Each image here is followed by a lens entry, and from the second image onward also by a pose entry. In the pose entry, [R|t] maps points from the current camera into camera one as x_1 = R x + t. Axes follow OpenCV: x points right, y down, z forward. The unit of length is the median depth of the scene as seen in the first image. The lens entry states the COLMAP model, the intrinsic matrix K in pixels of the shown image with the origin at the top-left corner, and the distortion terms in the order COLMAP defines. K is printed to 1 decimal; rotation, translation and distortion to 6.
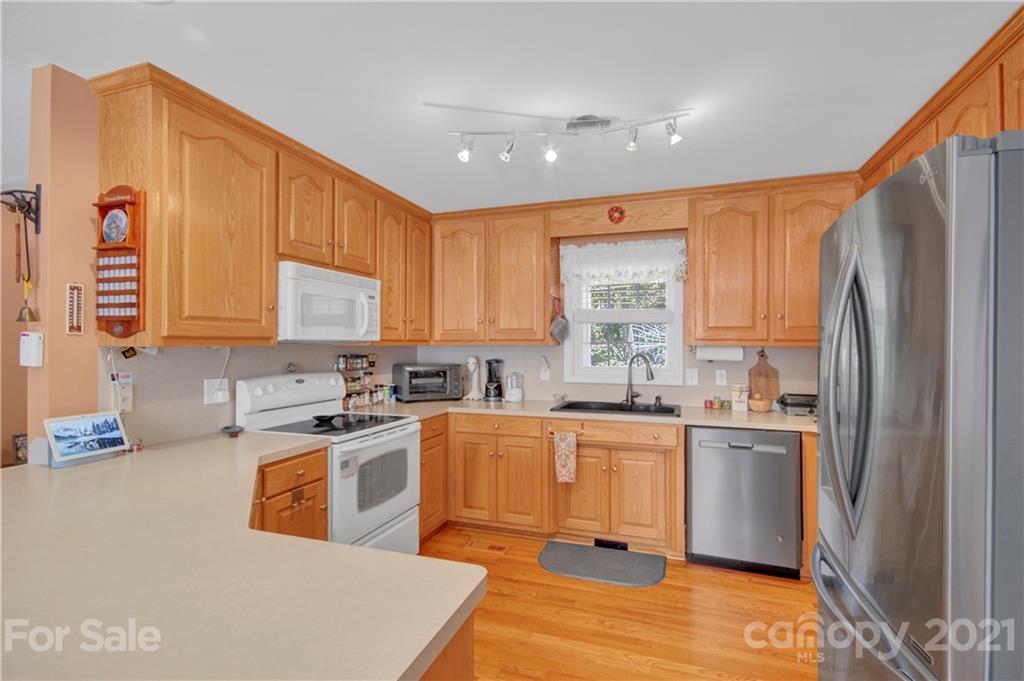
lens RADIAL K [[481.3, 0, 511.9], [0, 481.3, 346.5], [0, 0, 1]] dist [0.004029, -0.001081]
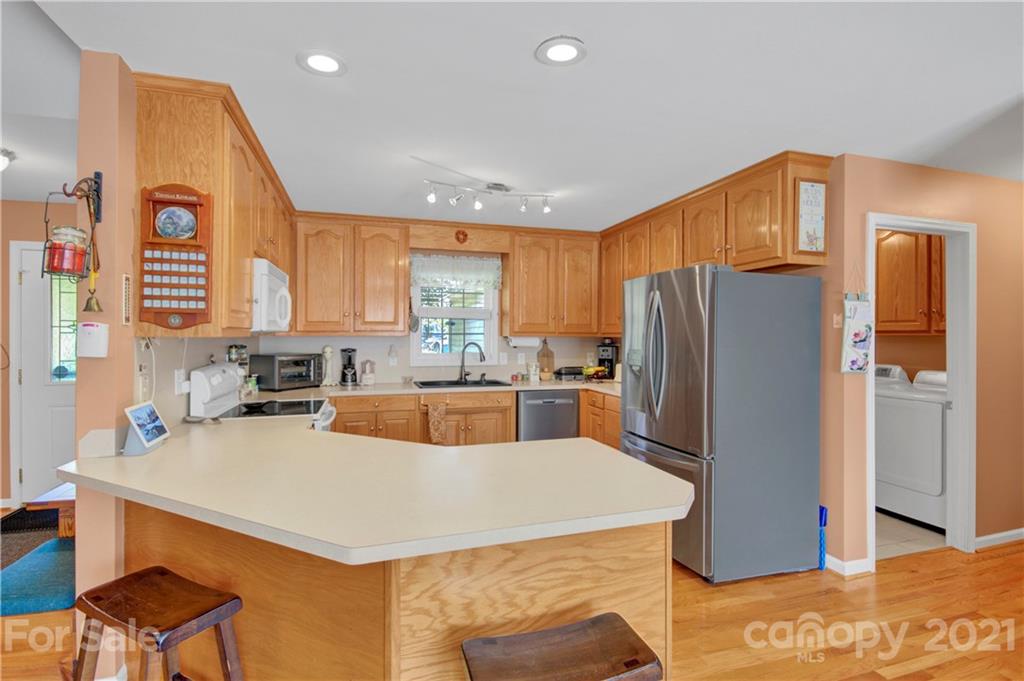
lens RADIAL K [[481.3, 0, 534.7], [0, 481.3, 334.8], [0, 0, 1]] dist [0.004029, -0.001081]
pose [[0.787242, 0.001950, 0.616641, -0.475955], [0.000447, 0.999993, -0.003733, -0.000394], [-0.616644, 0.003214, 0.787235, -0.174002]]
